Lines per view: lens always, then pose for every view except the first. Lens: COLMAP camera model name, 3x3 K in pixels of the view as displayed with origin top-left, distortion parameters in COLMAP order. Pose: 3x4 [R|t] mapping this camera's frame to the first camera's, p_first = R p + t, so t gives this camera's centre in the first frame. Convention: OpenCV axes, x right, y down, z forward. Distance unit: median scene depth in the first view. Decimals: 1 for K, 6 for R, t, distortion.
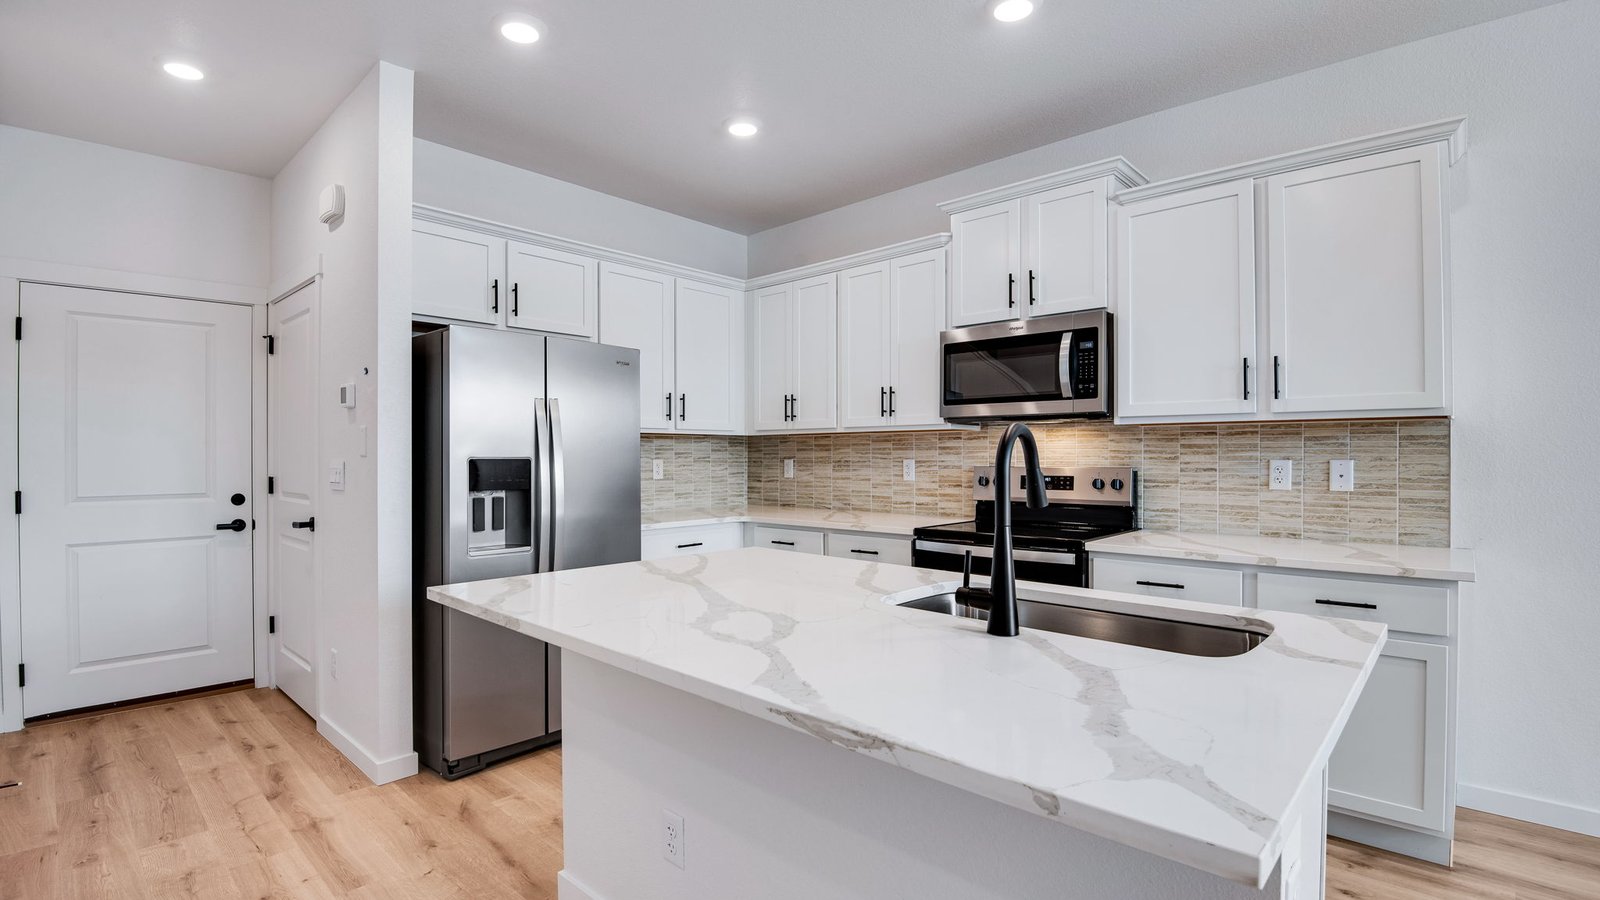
lens RADIAL K [[728.2, 0, 802.2], [0, 728.2, 452.3], [0, 0, 1]] dist [-0.014811, -0.006883]
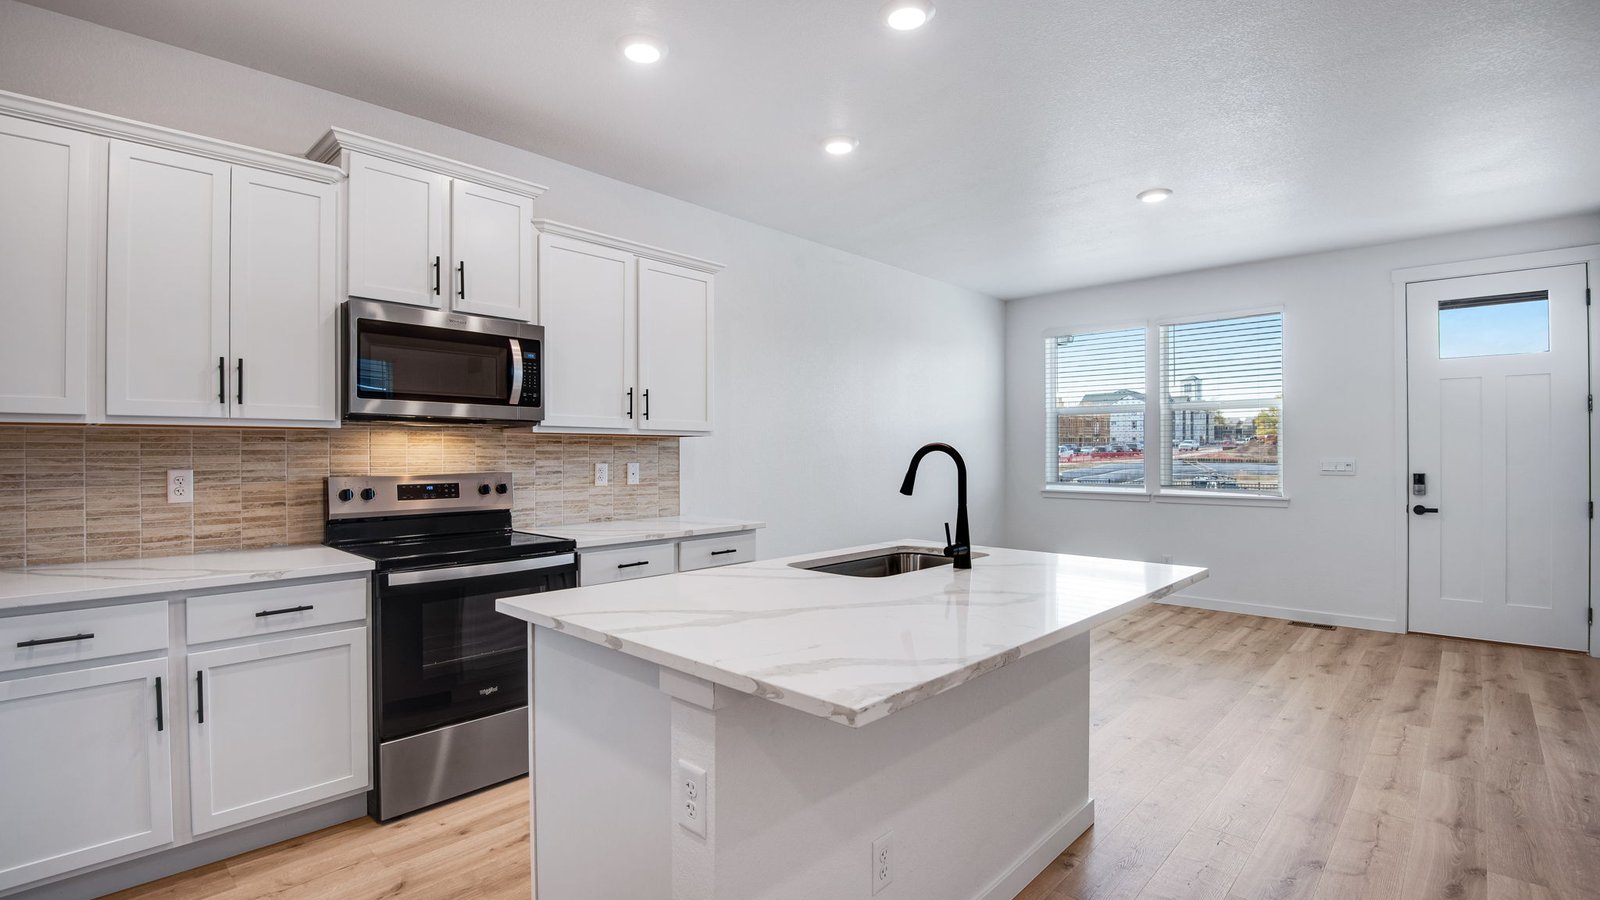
lens RADIAL K [[732.7, 0, 775.8], [0, 732.7, 442.5], [0, 0, 1]] dist [-0.007336, -0.010426]
pose [[0.018967, 0.015752, 0.999696, -0.592007], [-0.002495, 0.999874, -0.015708, -0.006472], [-0.999817, -0.002196, 0.019004, 0.579147]]
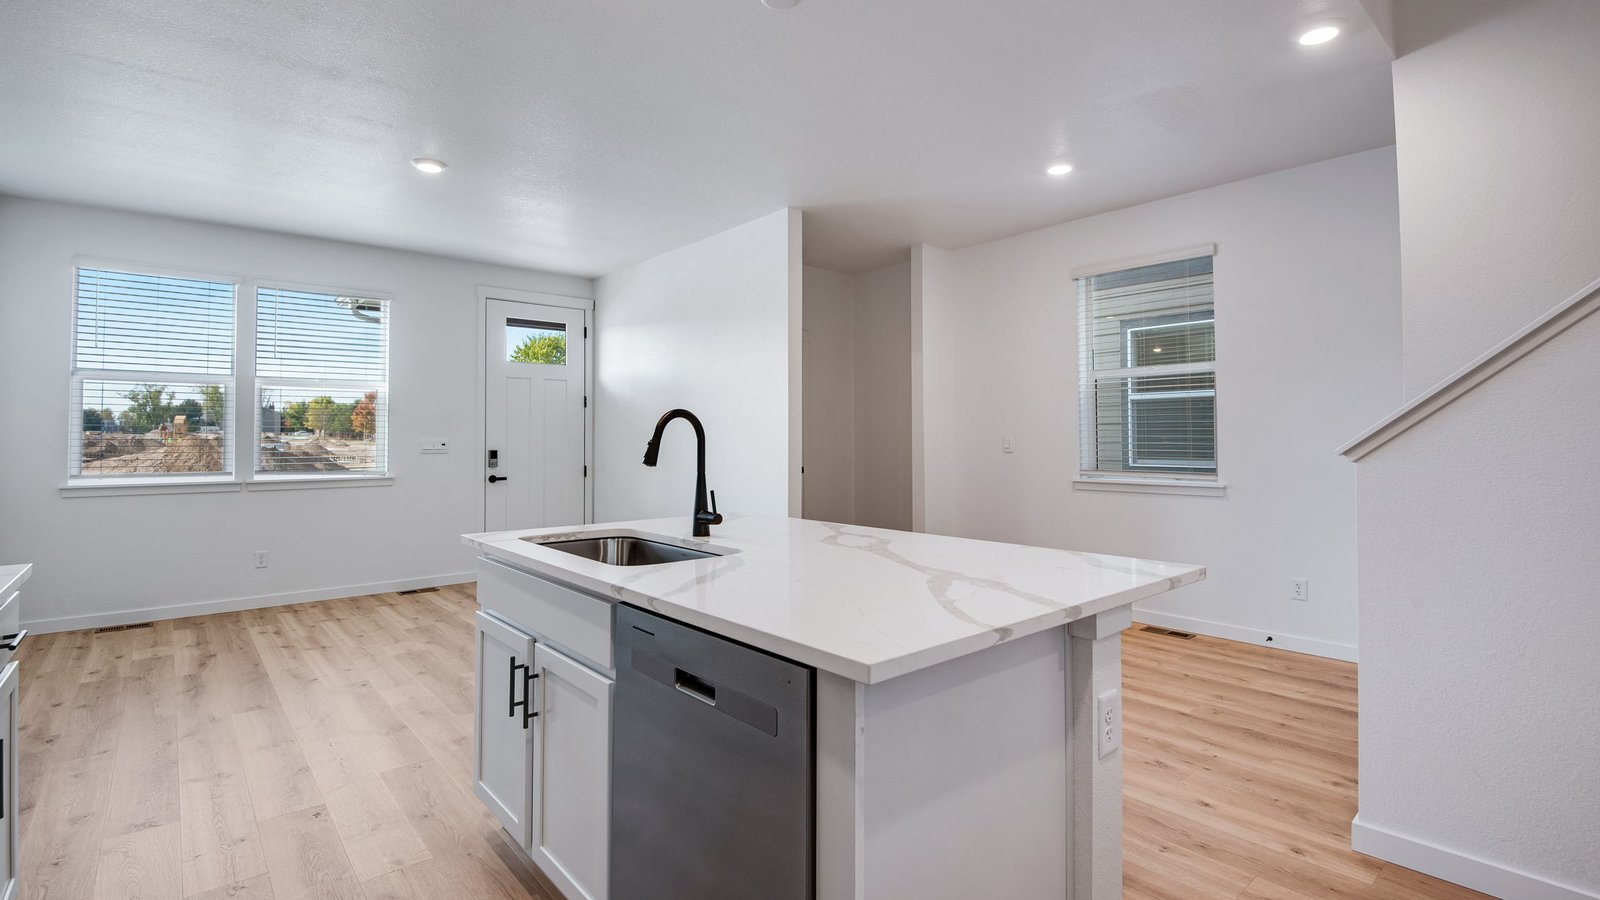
lens RADIAL K [[728.2, 0, 786.6], [0, 728.2, 434.7], [0, 0, 1]] dist [-0.014811, -0.006883]
pose [[-0.992824, 0.005901, 0.119438, -0.050937], [0.004749, 0.999939, -0.009928, 0.013024], [-0.119489, -0.009290, -0.992792, 1.089806]]
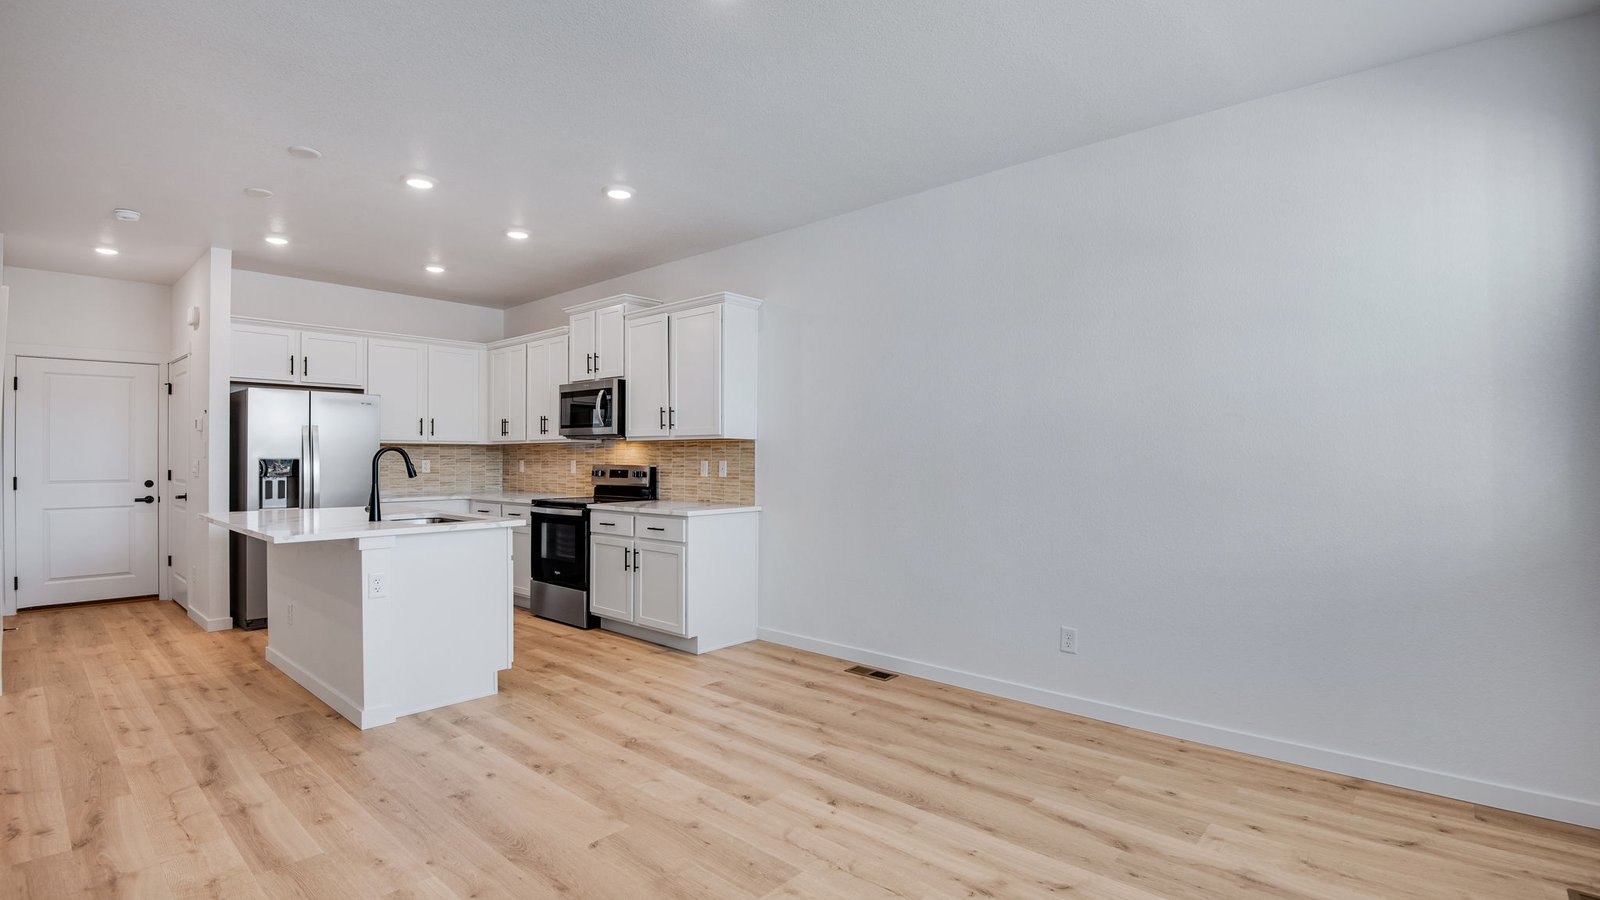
lens RADIAL K [[732.7, 0, 804.3], [0, 732.7, 452.5], [0, 0, 1]] dist [-0.007336, -0.010426]
pose [[0.999867, 0.002348, 0.016139, 0.782948], [-0.002301, 0.999993, -0.002962, -0.004564], [-0.016146, 0.002925, 0.999865, -0.769160]]
